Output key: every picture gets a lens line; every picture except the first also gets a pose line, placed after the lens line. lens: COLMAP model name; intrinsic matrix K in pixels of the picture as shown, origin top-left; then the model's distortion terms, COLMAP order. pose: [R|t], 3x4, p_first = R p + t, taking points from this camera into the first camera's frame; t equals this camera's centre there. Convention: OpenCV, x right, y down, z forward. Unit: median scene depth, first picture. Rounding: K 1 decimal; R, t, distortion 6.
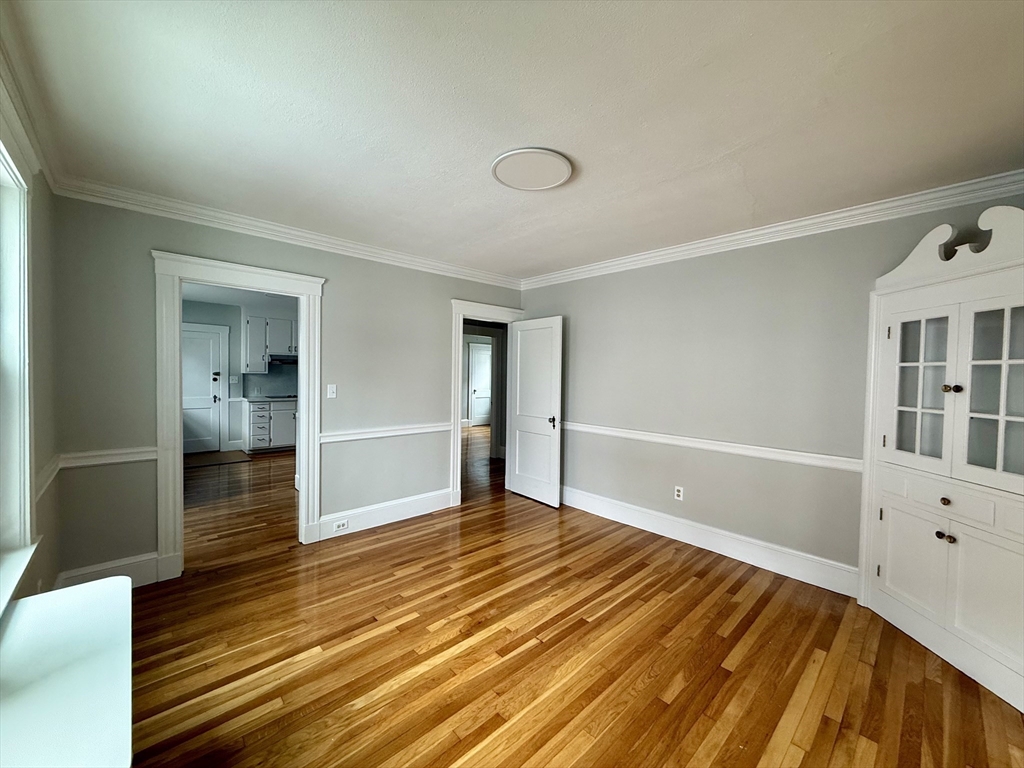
lens RADIAL K [[403.4, 0, 509.0], [0, 403.4, 387.0], [0, 0, 1]] dist [0.001797, -0.000291]
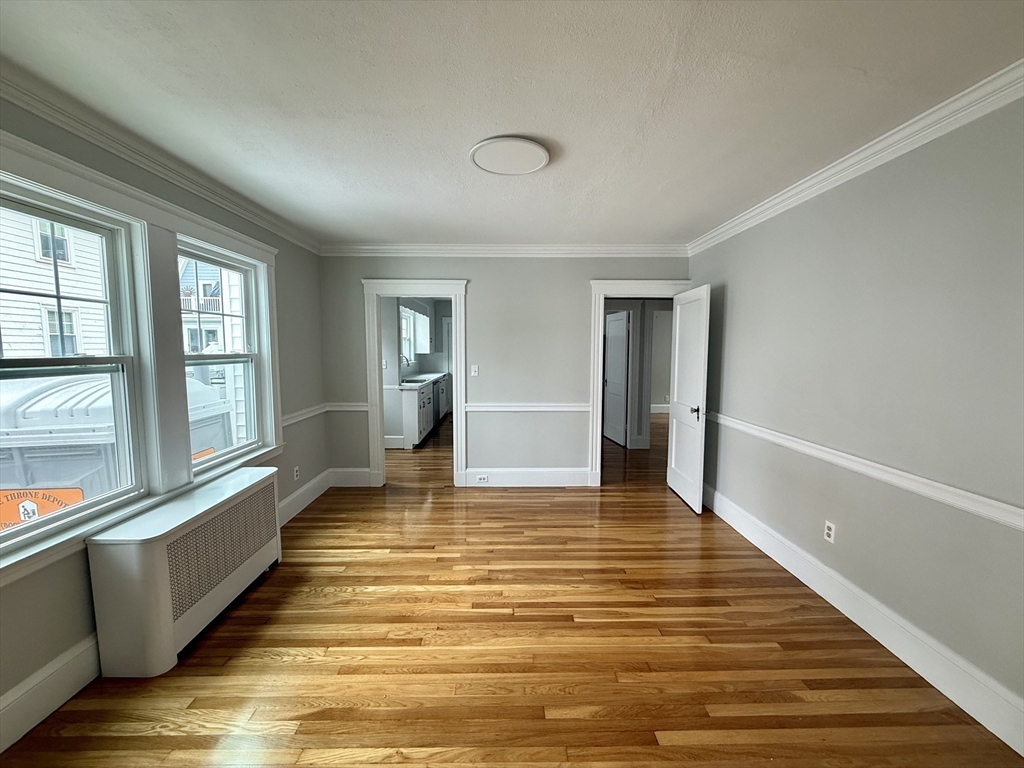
lens RADIAL K [[403.4, 0, 509.9], [0, 403.4, 387.5], [0, 0, 1]] dist [0.001797, -0.000291]
pose [[0.747383, 0.051339, -0.662407, 0.594377], [-0.013033, 0.997951, 0.062639, -0.021318], [0.664265, -0.038182, 0.746521, 0.182071]]
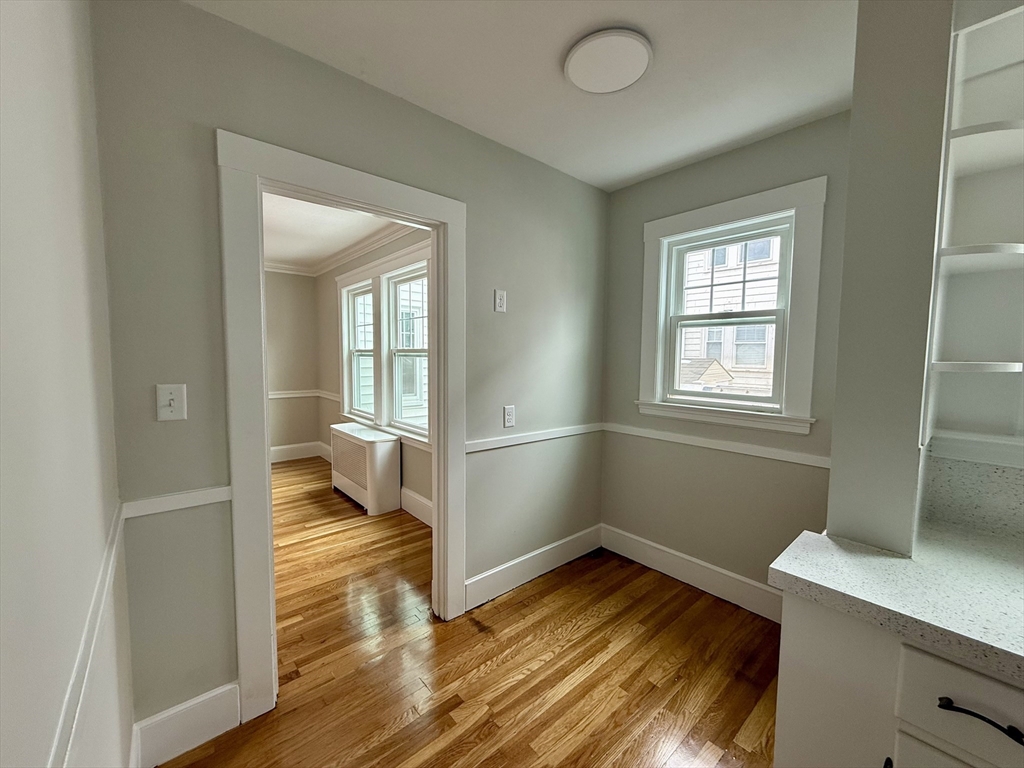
lens RADIAL K [[403.4, 0, 518.4], [0, 403.4, 382.8], [0, 0, 1]] dist [0.001797, -0.000291]
pose [[-0.999326, -0.032575, 0.016917, -1.016758], [-0.030860, 0.995160, 0.093292, -0.068861], [-0.019874, 0.092707, -0.995495, 1.817556]]
